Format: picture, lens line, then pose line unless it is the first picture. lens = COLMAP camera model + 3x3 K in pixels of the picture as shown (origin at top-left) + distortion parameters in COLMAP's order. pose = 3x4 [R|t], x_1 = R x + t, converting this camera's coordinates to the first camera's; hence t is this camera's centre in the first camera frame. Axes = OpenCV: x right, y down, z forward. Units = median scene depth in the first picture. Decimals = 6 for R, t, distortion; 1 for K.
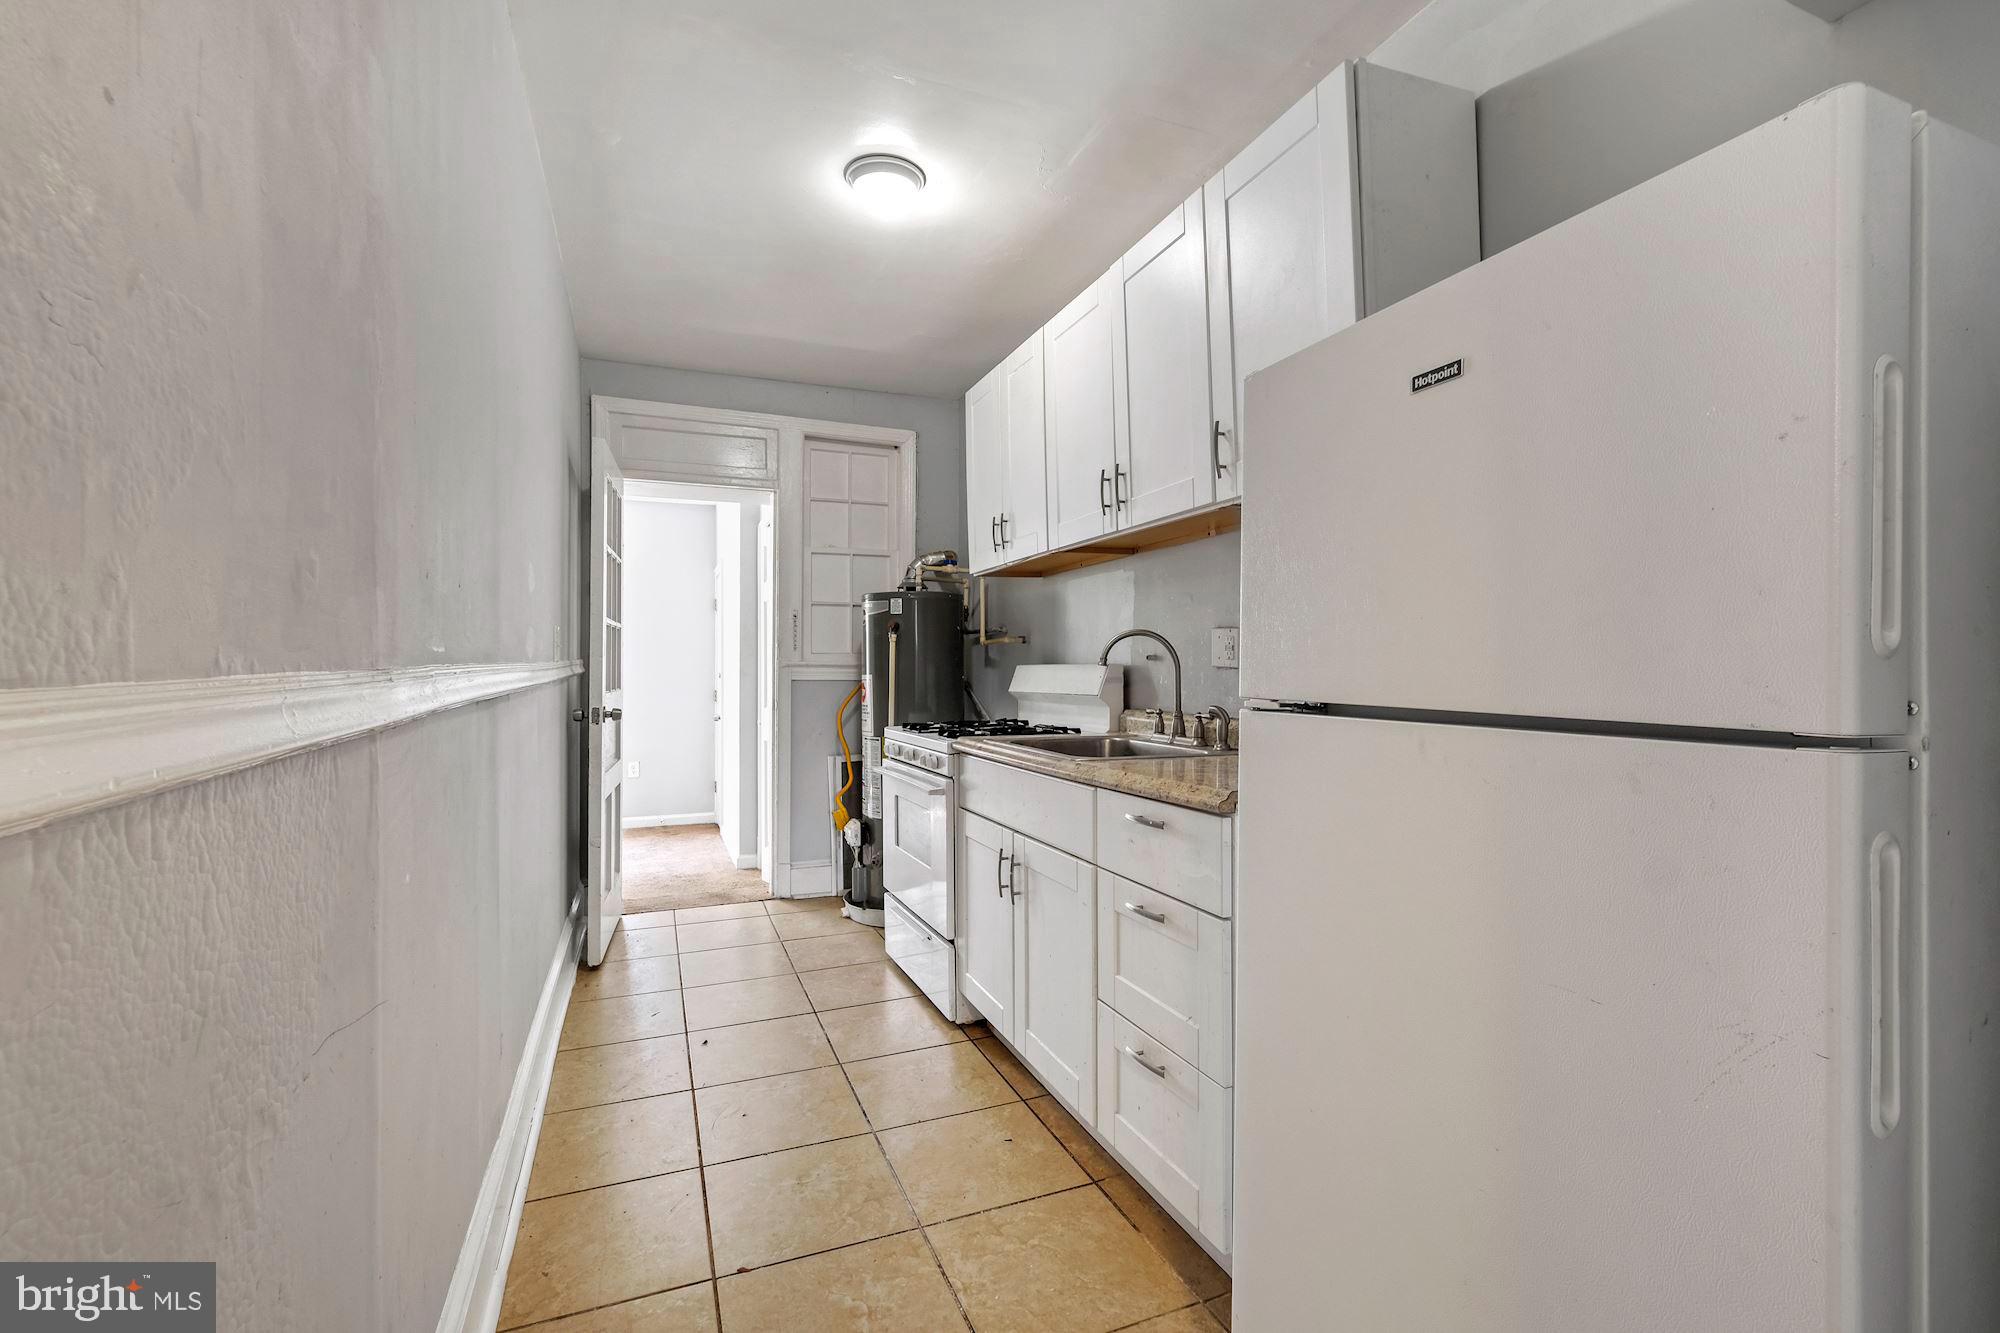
lens RADIAL K [[881.1, 0, 1006.8], [0, 881.1, 672.1], [0, 0, 1]] dist [0.000580, 0.000295]
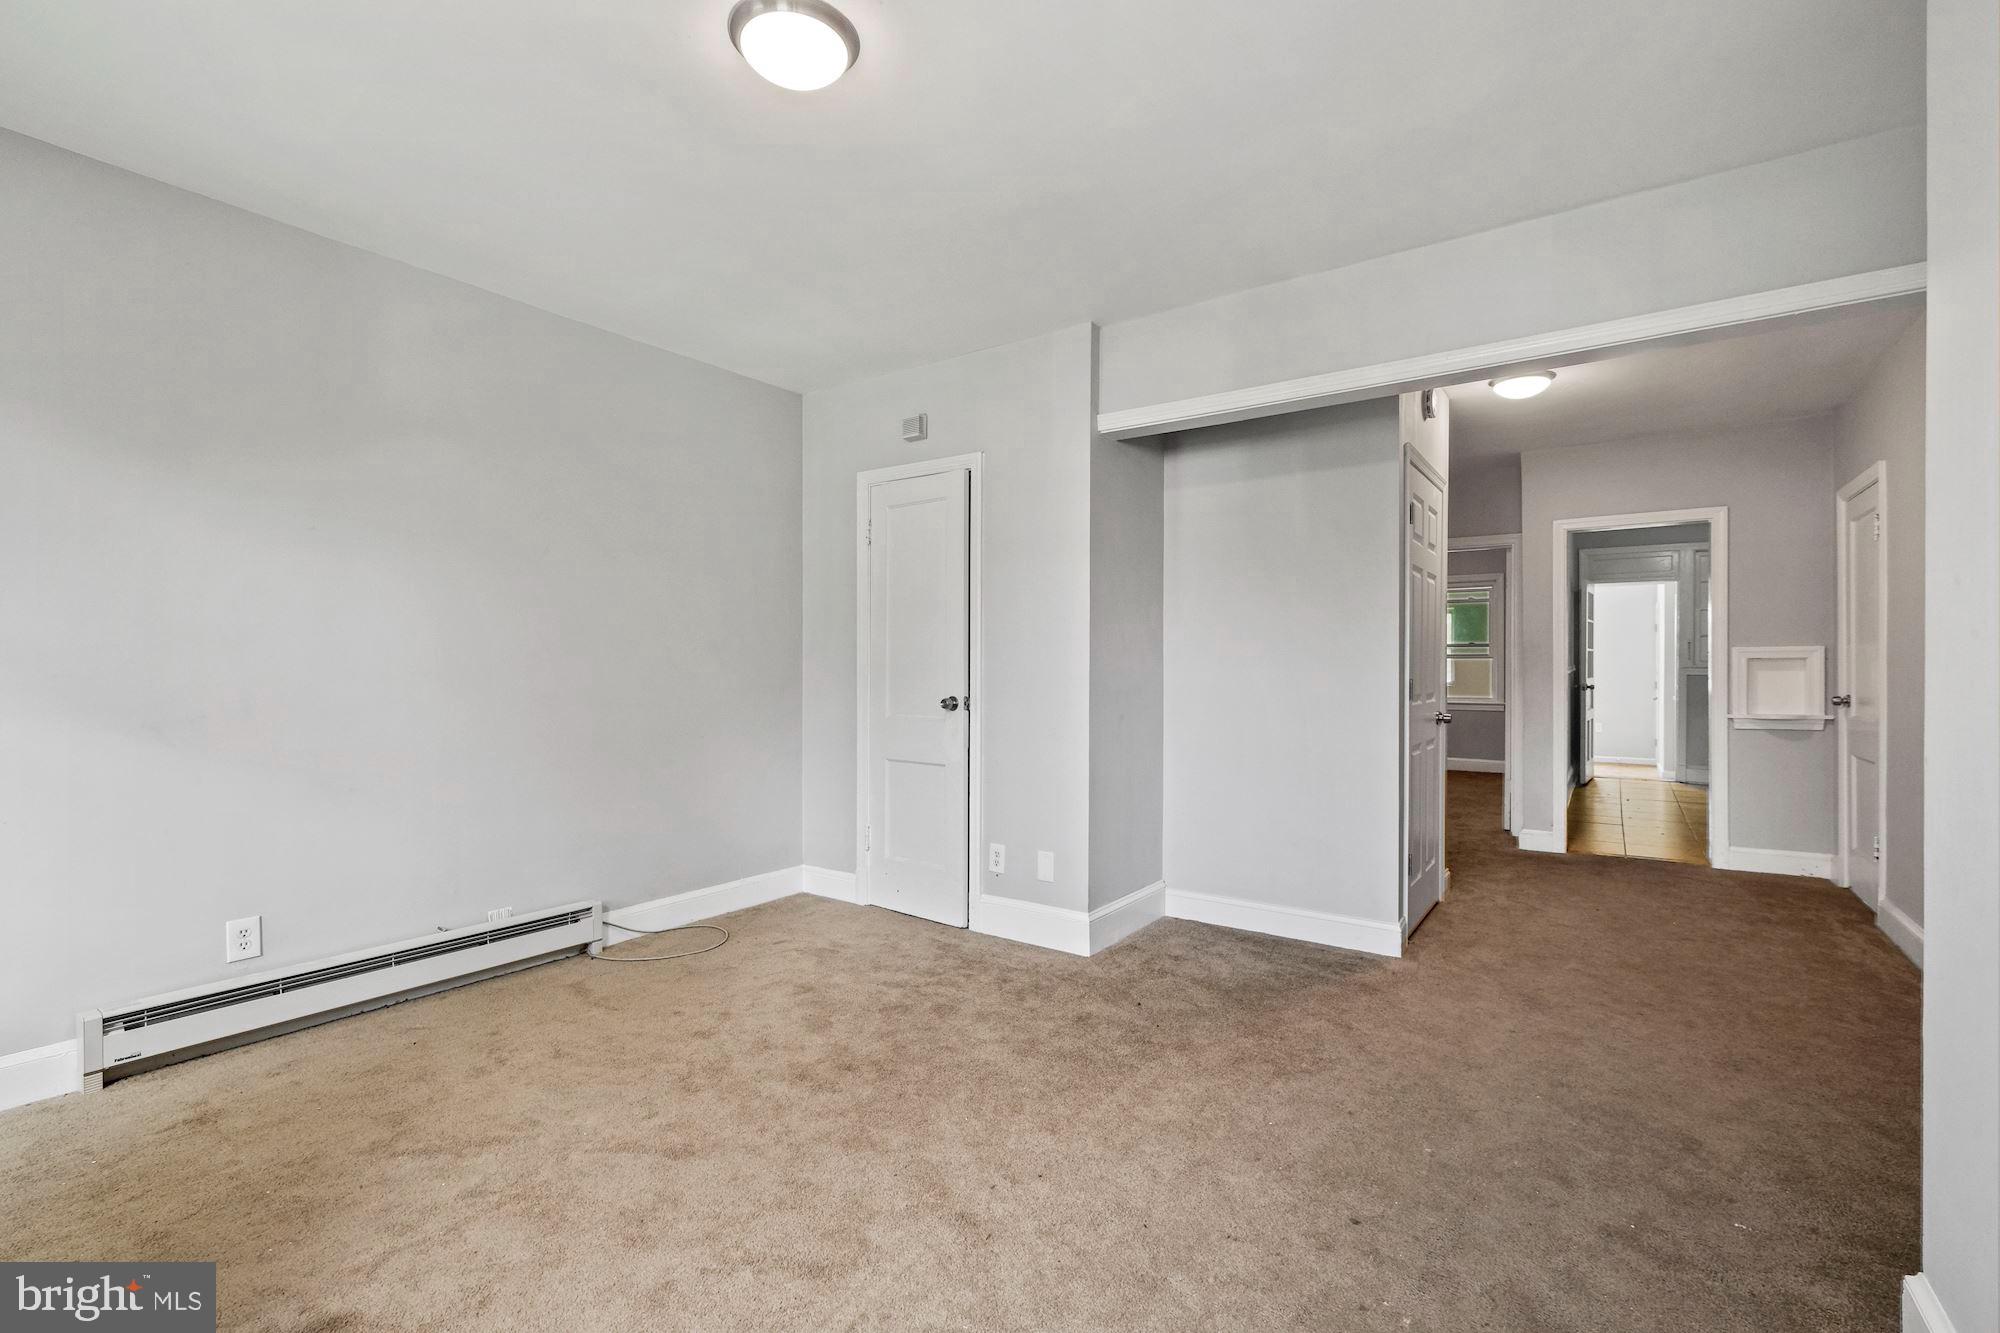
lens RADIAL K [[874.8, 0, 1000.0], [0, 874.8, 666.5], [0, 0, 1]] dist [-0.003182, -0.000086]
pose [[0.542492, -0.003850, -0.840052, 0.700724], [0.001739, 0.999993, -0.003460, -0.004108], [0.840059, 0.000416, 0.542494, -1.691237]]
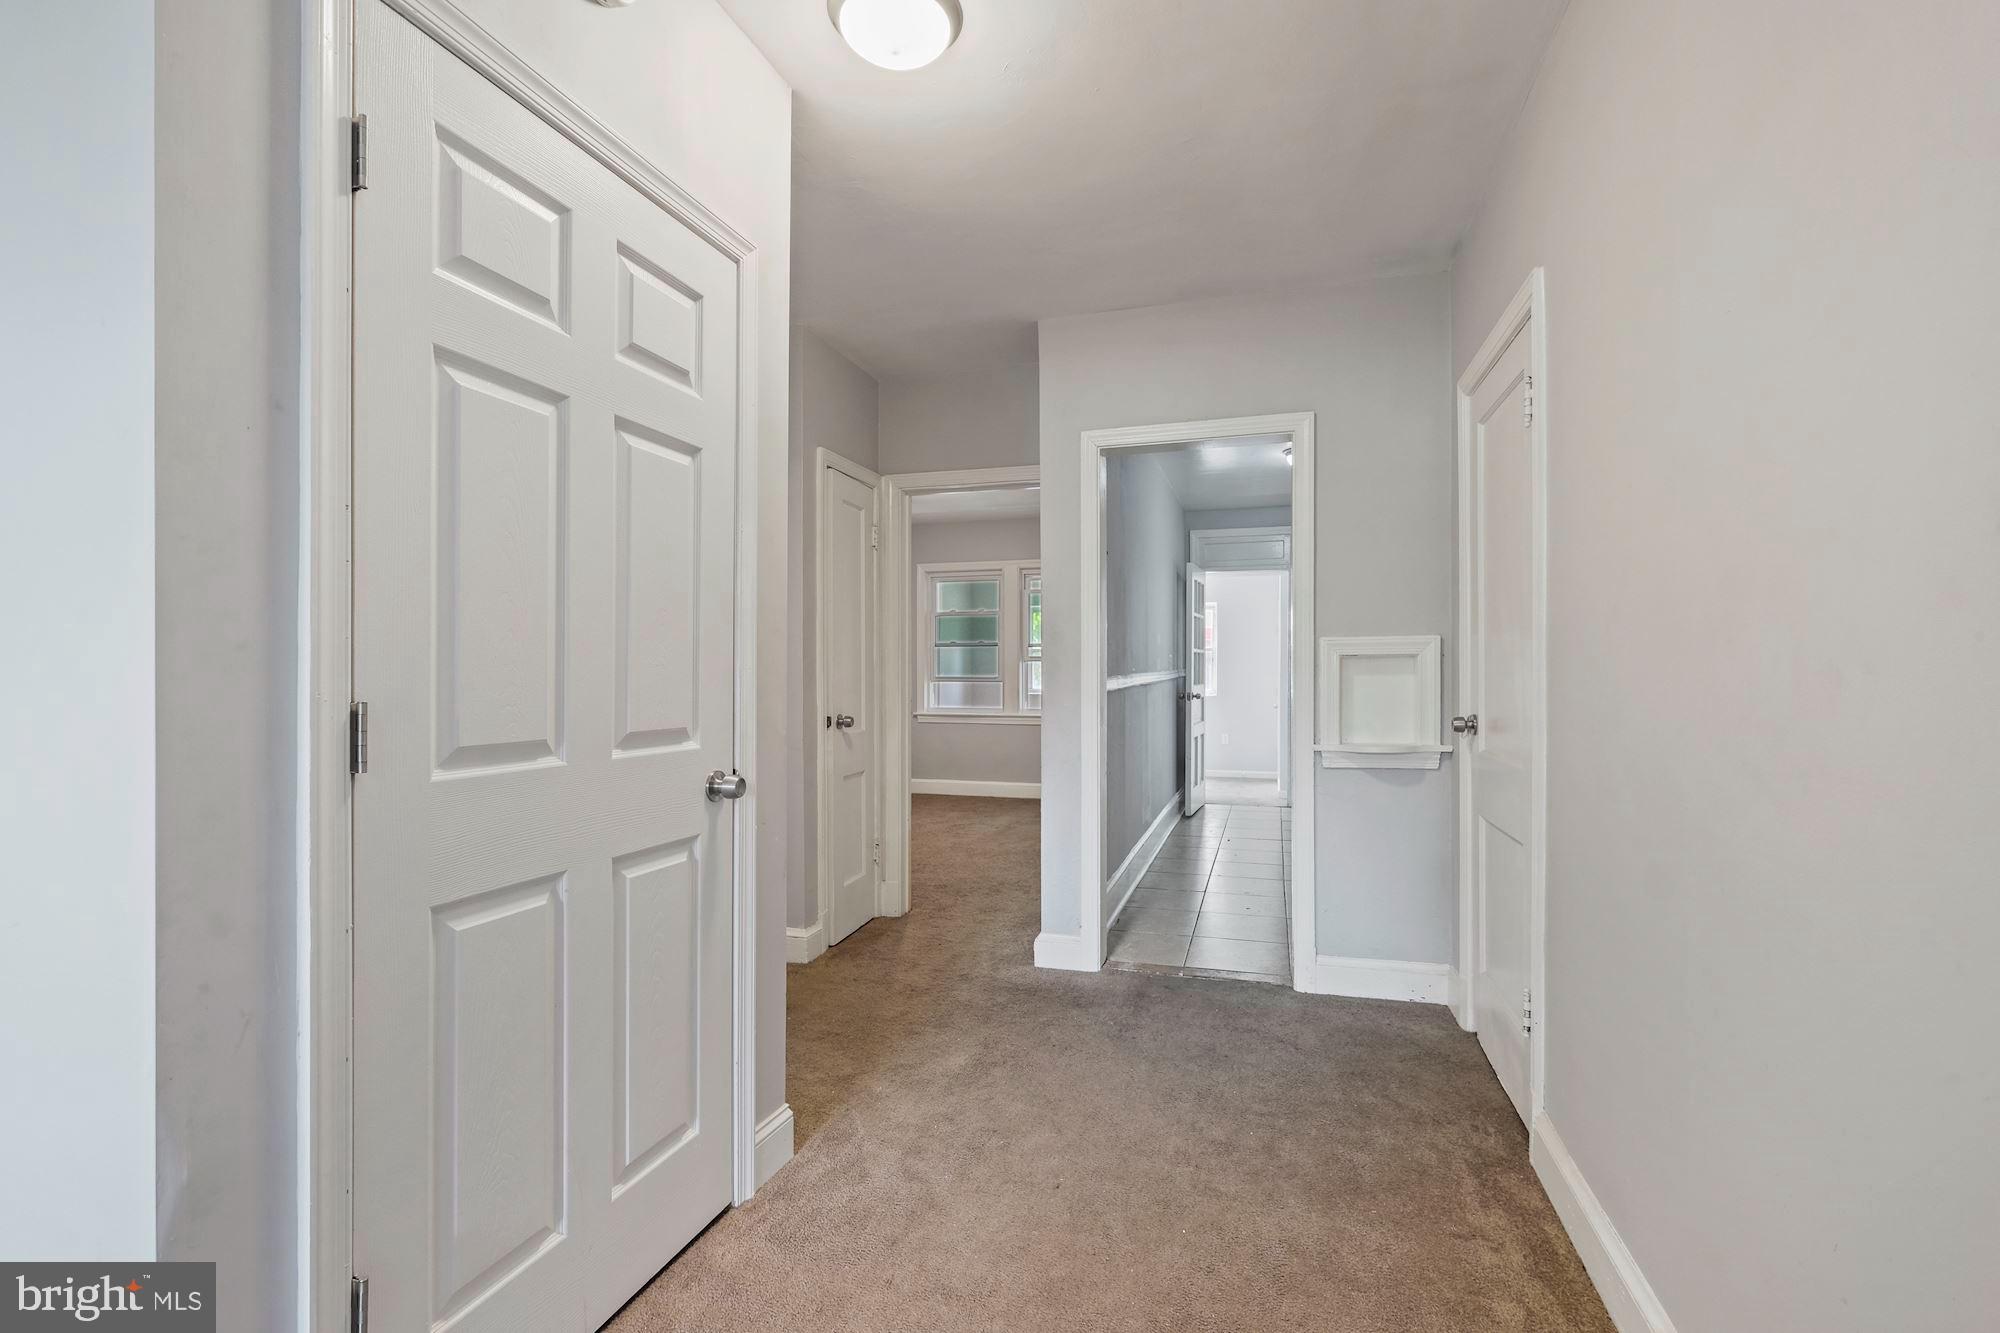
lens RADIAL K [[881.1, 0, 1006.8], [0, 881.1, 672.1], [0, 0, 1]] dist [0.000580, 0.000295]
pose [[0.777708, -0.004459, -0.628610, 0.471431], [0.002516, 0.999989, -0.003980, -0.000263], [0.628621, 0.001513, 0.777710, -0.824350]]
